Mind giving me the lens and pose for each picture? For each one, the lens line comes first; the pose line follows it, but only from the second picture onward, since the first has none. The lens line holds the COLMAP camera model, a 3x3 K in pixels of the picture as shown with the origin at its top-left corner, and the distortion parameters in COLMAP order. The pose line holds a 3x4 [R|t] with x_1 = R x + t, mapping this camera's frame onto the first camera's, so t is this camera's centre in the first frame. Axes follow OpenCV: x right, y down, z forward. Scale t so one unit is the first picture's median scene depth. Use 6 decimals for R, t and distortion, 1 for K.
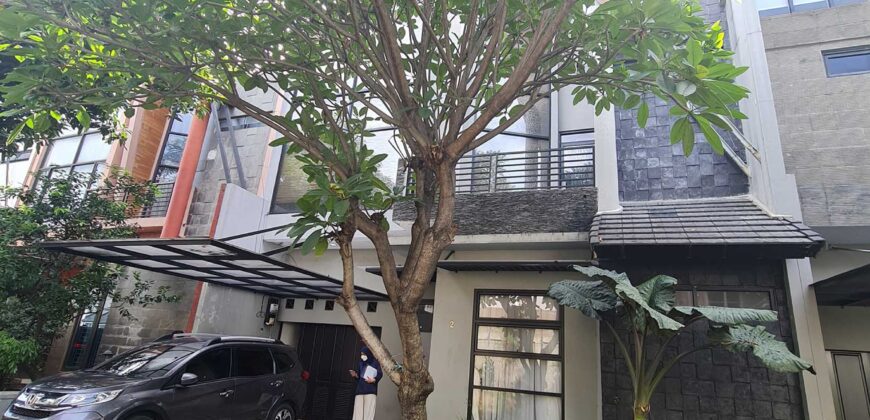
lens RADIAL K [[479.2, 0, 435.0], [0, 479.2, 210.0], [0, 0, 1]] dist [-0.003947, -0.002113]
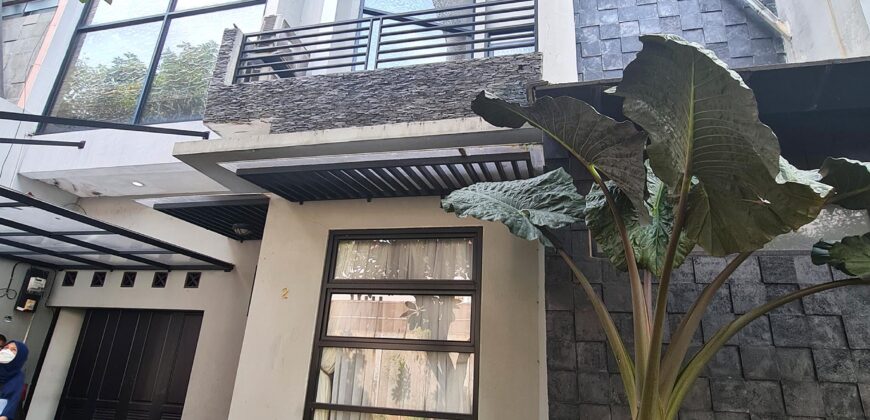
lens RADIAL K [[479.2, 0, 435.0], [0, 479.2, 210.0], [0, 0, 1]] dist [-0.003947, -0.002113]
pose [[0.993151, 0.015250, 0.115834, 0.142888], [-0.012867, 0.999690, -0.021293, 0.154465], [-0.116123, 0.019657, 0.993040, 0.432073]]
